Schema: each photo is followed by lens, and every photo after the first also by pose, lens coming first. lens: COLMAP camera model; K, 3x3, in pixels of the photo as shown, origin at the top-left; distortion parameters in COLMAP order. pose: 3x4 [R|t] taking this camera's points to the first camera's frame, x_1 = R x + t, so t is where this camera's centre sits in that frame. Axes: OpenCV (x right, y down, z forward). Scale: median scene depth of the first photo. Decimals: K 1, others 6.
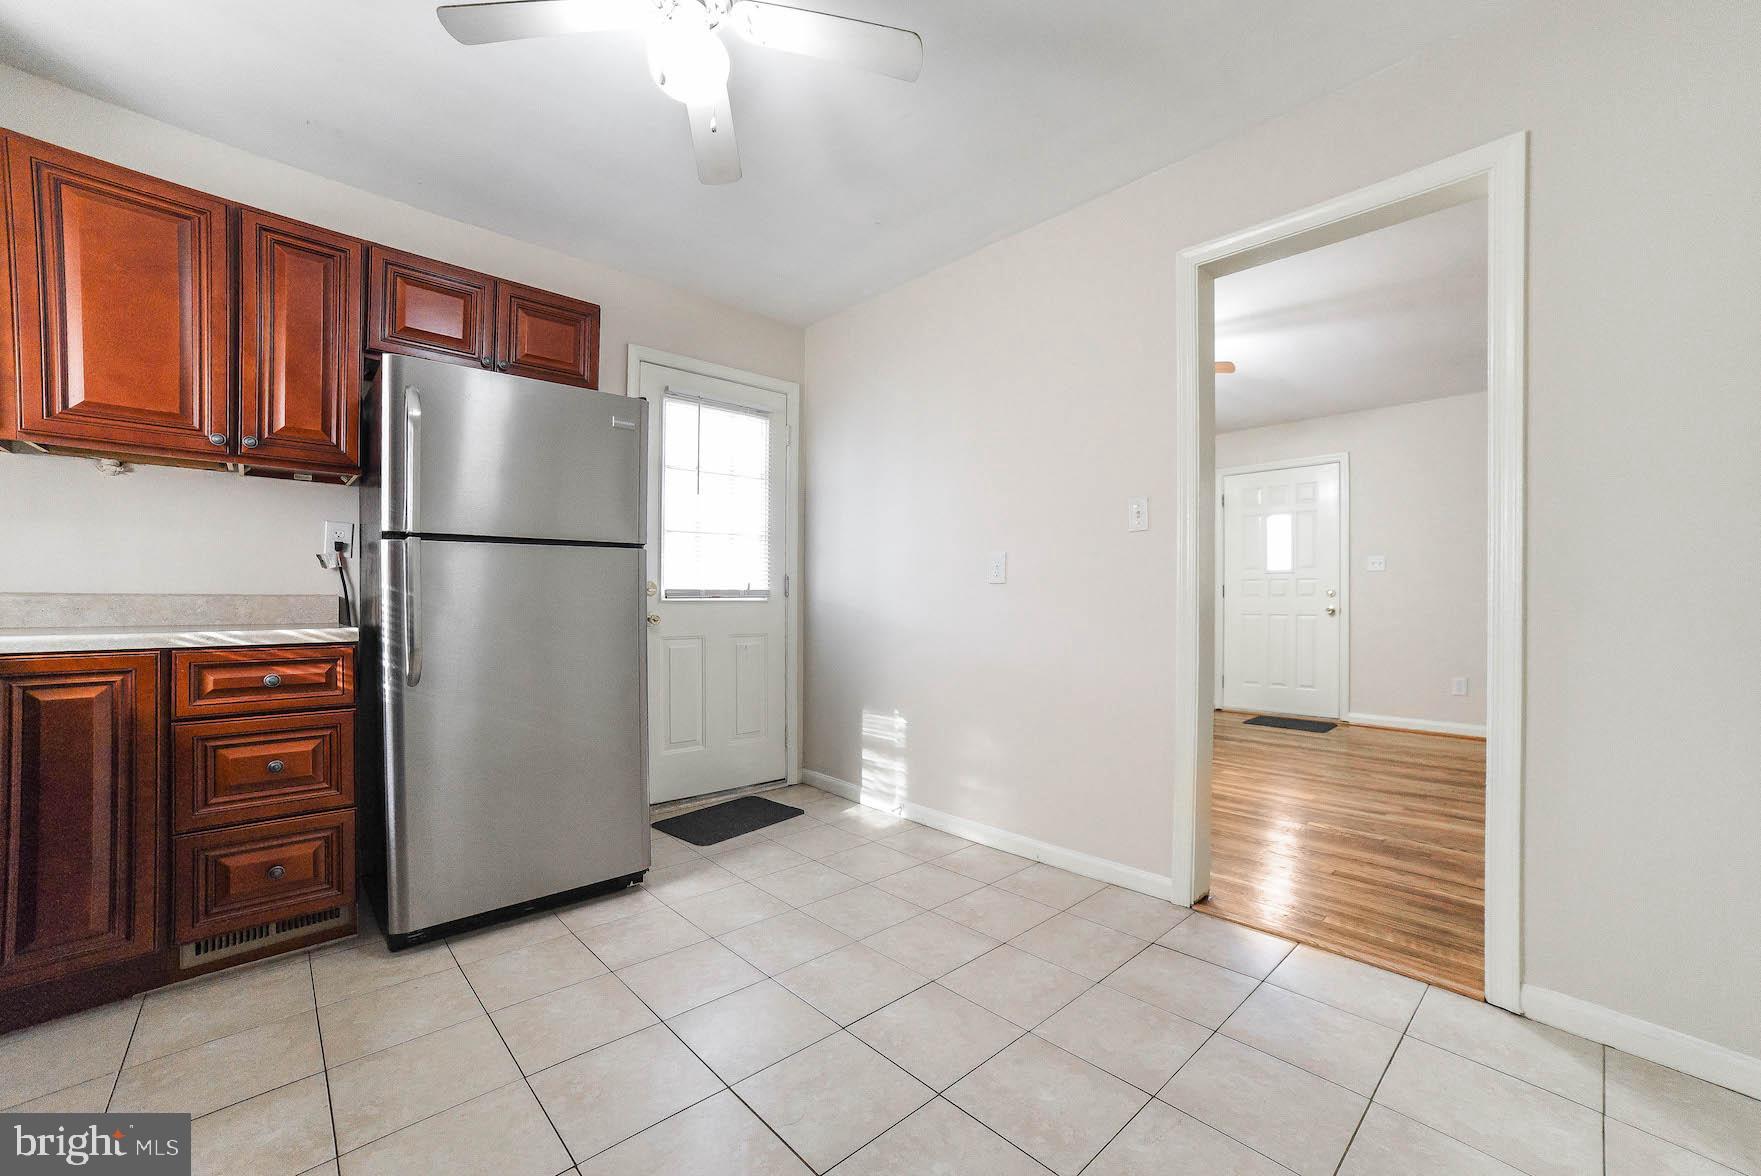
lens RADIAL K [[696.9, 0, 882.9], [0, 696.9, 602.3], [0, 0, 1]] dist [-0.072184, 0.032439]
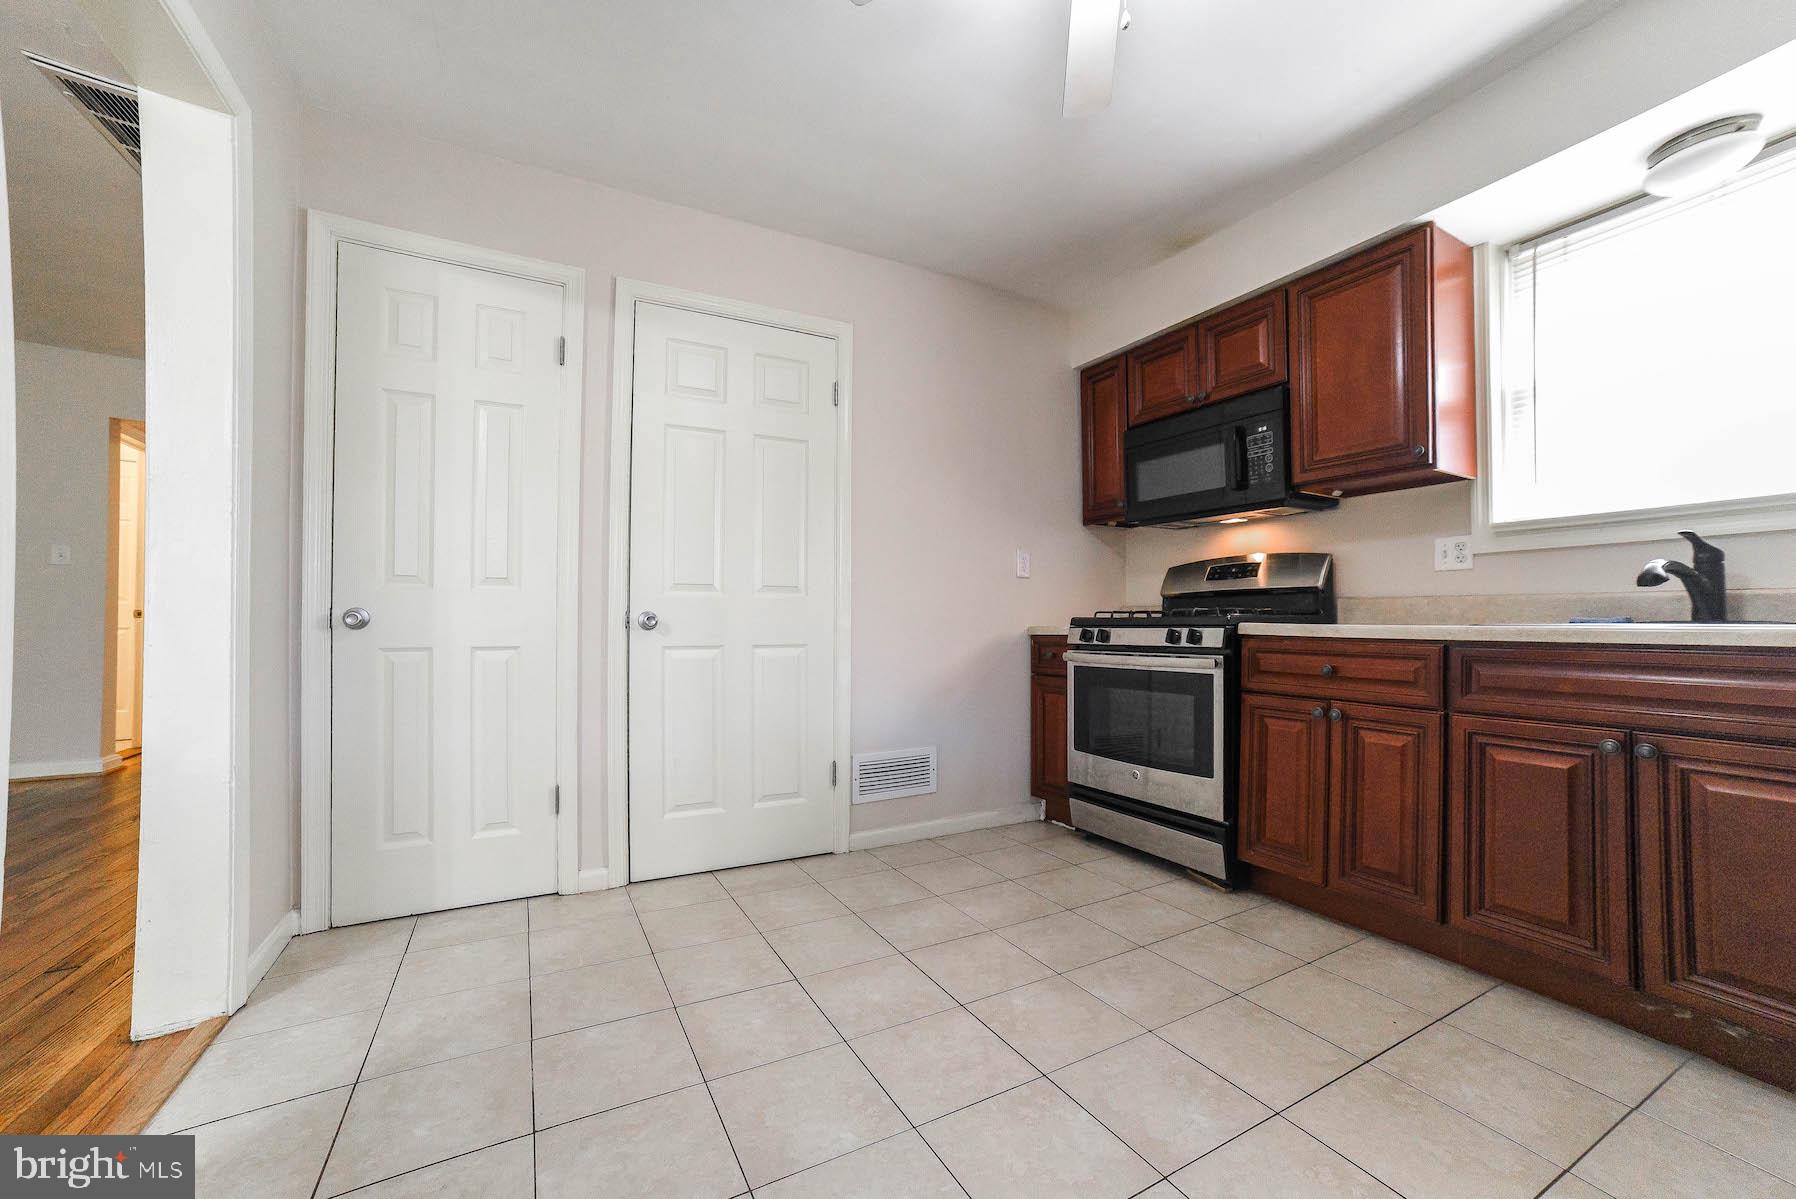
lens RADIAL K [[715.0, 0, 903.1], [0, 715.0, 615.4], [0, 0, 1]] dist [-0.079771, 0.031144]
pose [[-0.968318, -0.002263, 0.249710, -0.193658], [-0.005544, 0.999907, -0.012435, 0.039067], [-0.249658, -0.013425, -0.968241, 1.412591]]
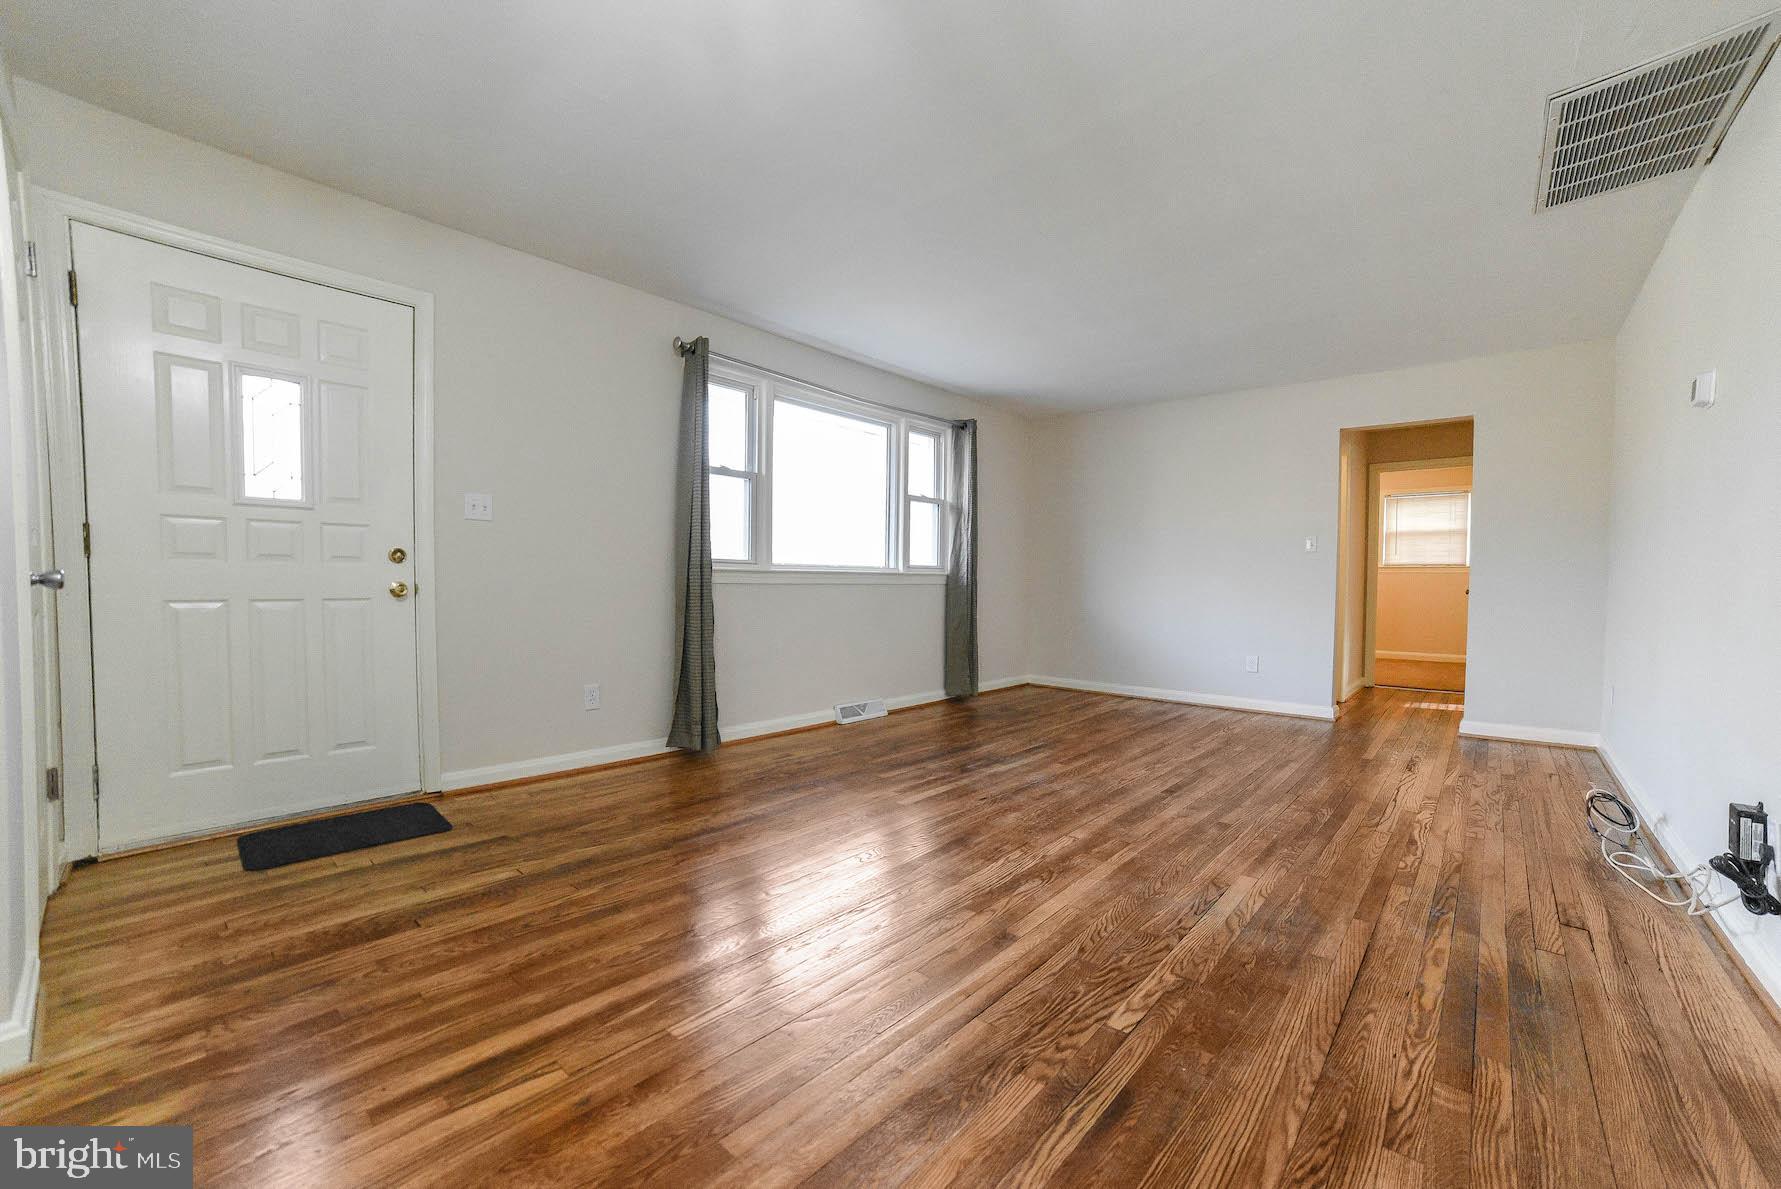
lens RADIAL K [[709.0, 0, 895.6], [0, 709.0, 610.3], [0, 0, 1]] dist [-0.079771, 0.031144]
pose [[-0.109614, -0.037923, 0.993251, 0.267951], [-0.006345, 0.999278, 0.037452, 0.019222], [-0.993954, -0.002197, -0.109776, 1.836957]]
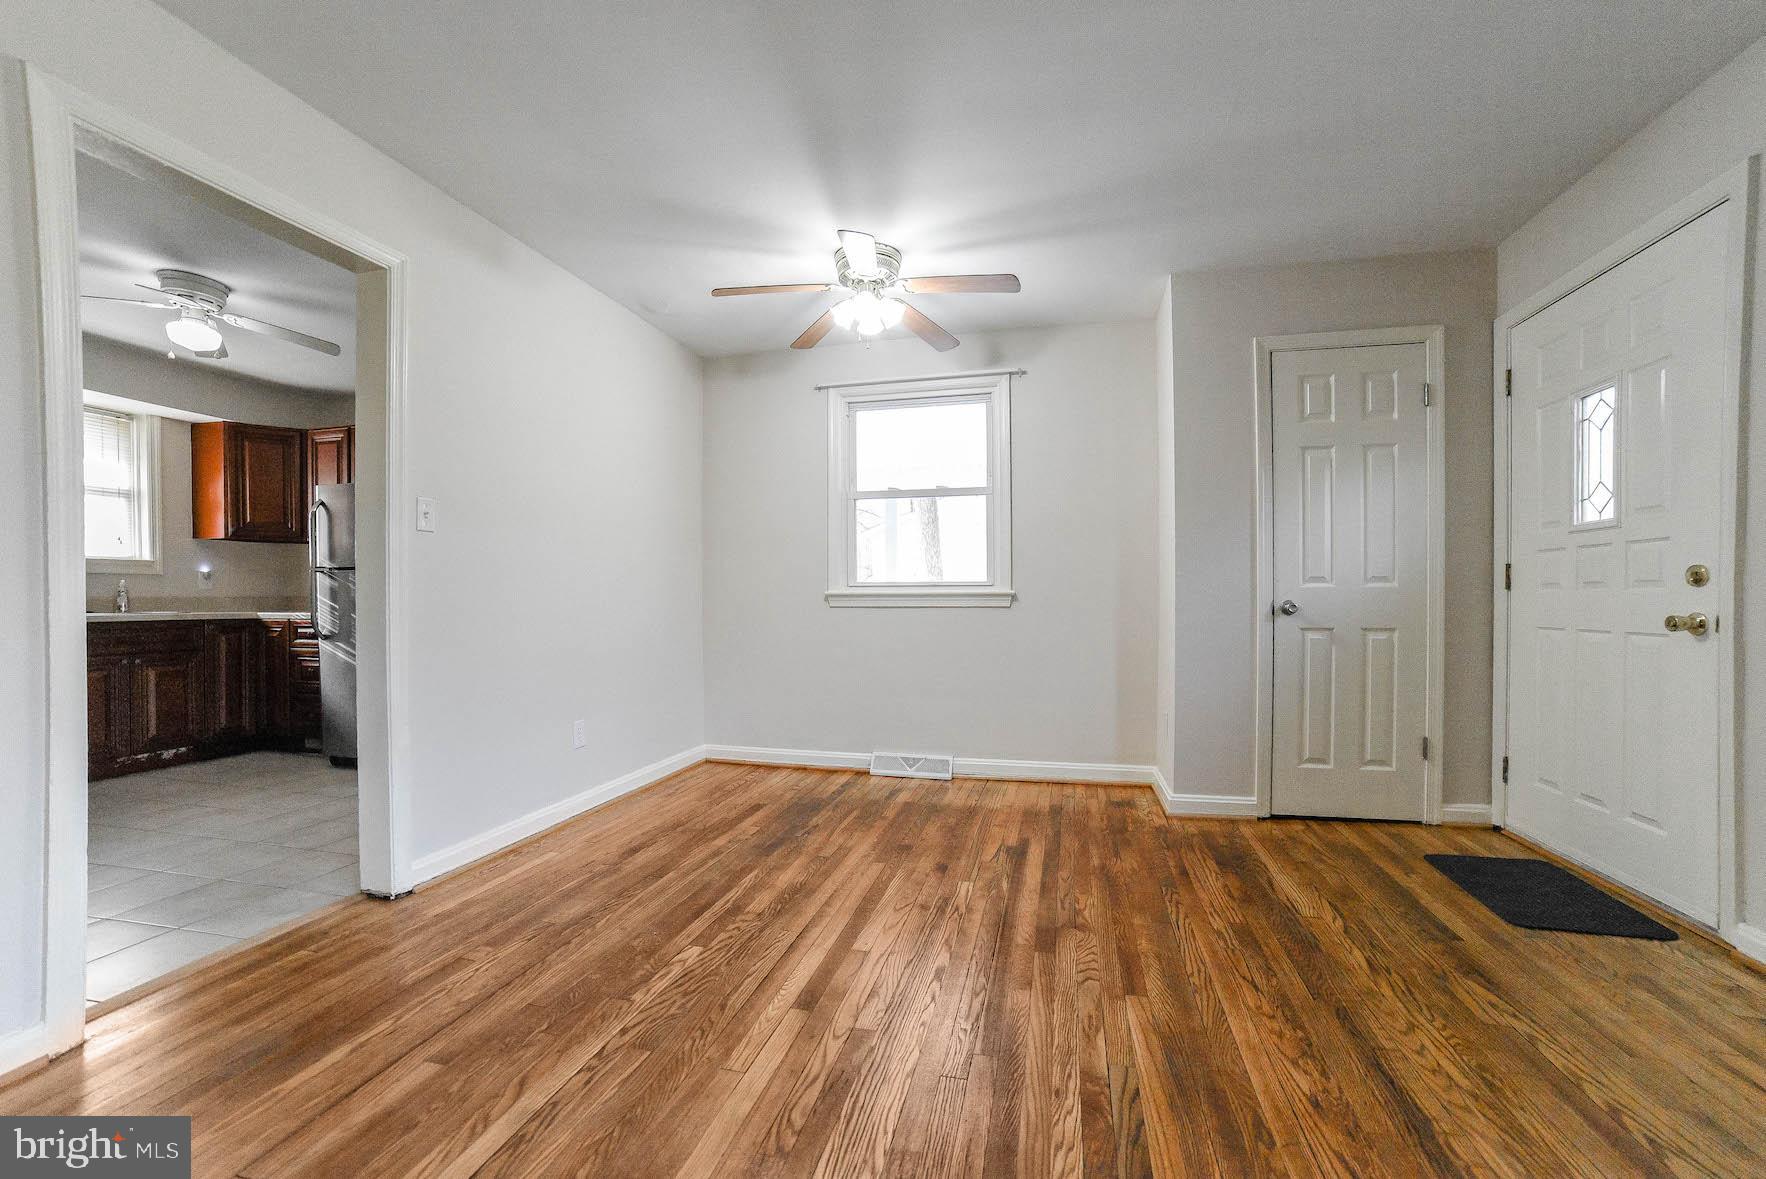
lens RADIAL K [[713.2, 0, 887.8], [0, 713.2, 605.0], [0, 0, 1]] dist [-0.083435, 0.034555]
pose [[0.555588, 0.007202, -0.831426, 1.930966], [0.002125, 0.999947, 0.010082, -0.003604], [0.831455, -0.007368, 0.555544, 1.197774]]
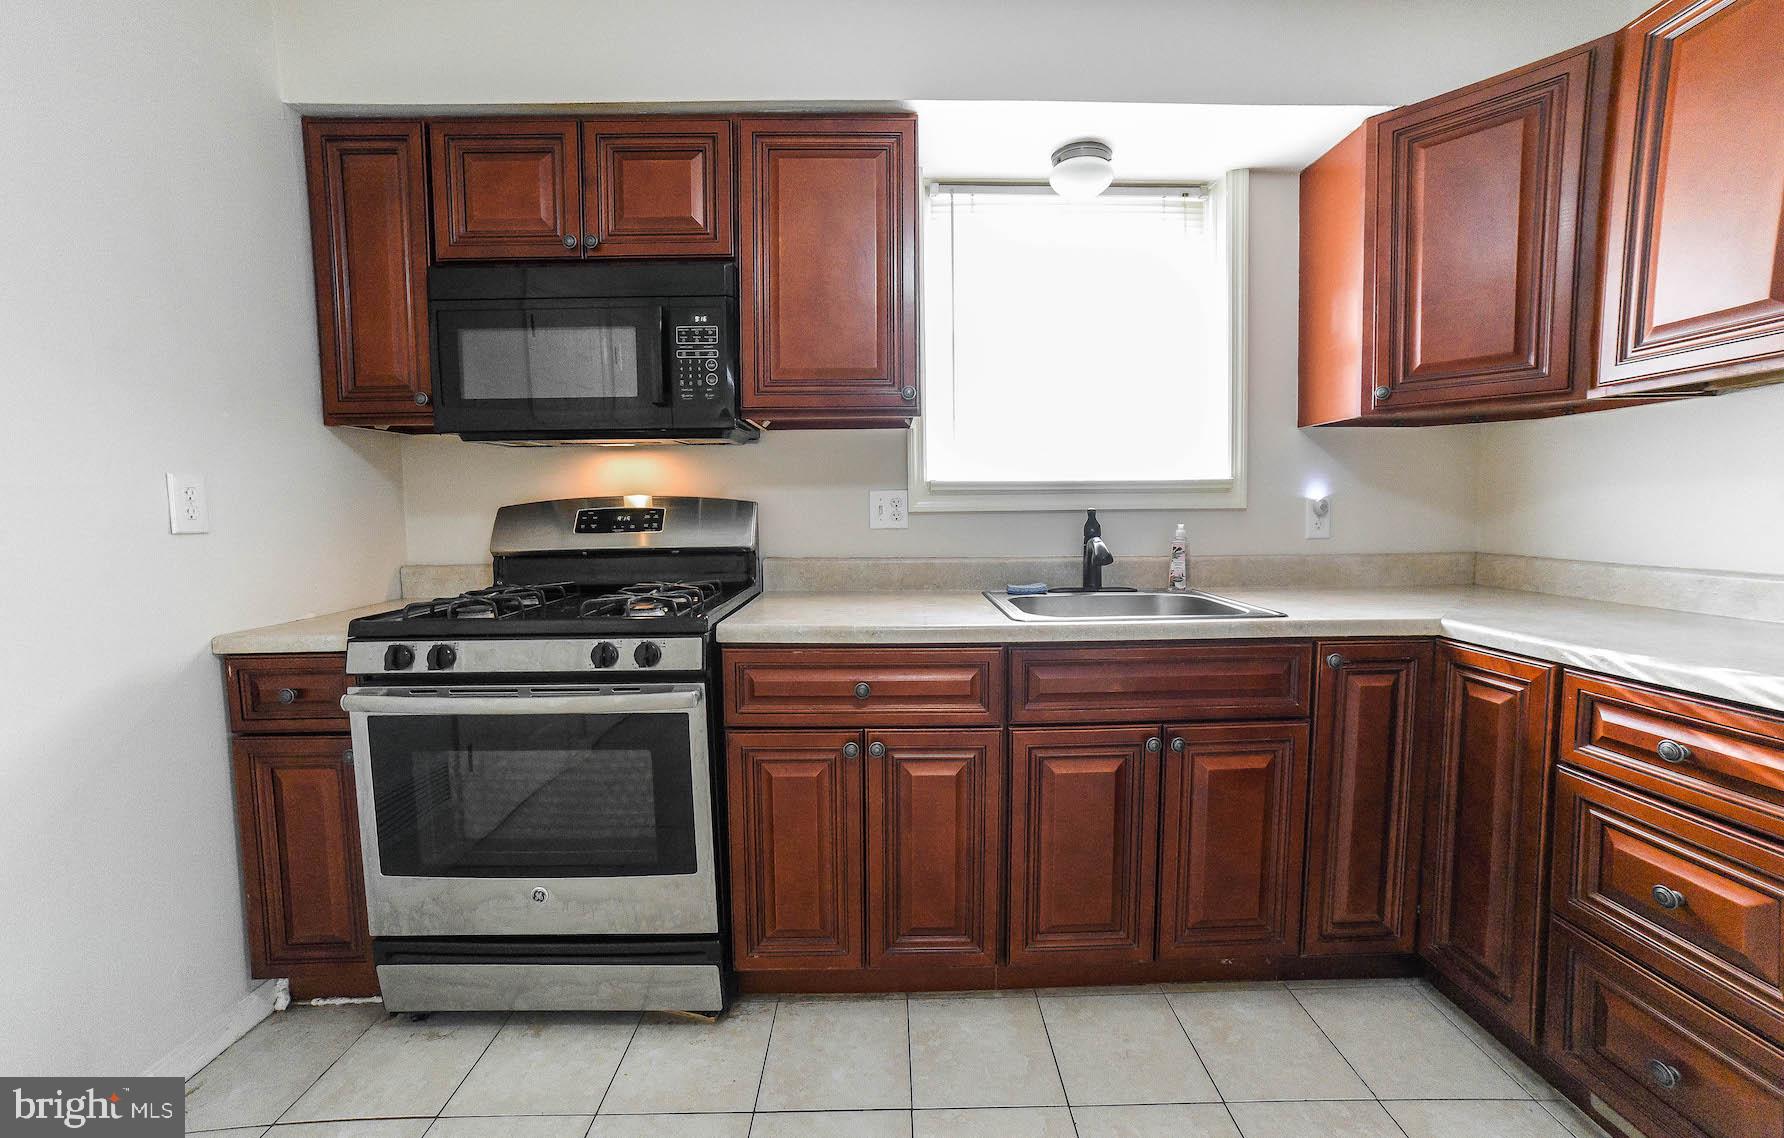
lens RADIAL K [[706.2, 0, 891.7], [0, 706.2, 556.1], [0, 0, 1]] dist [-0.083581, 0.037000]
pose [[-0.670665, 0.054826, -0.739731, -0.022710], [0.006387, 0.997655, 0.068152, -0.086911], [0.741733, 0.040983, -0.669442, 0.780255]]
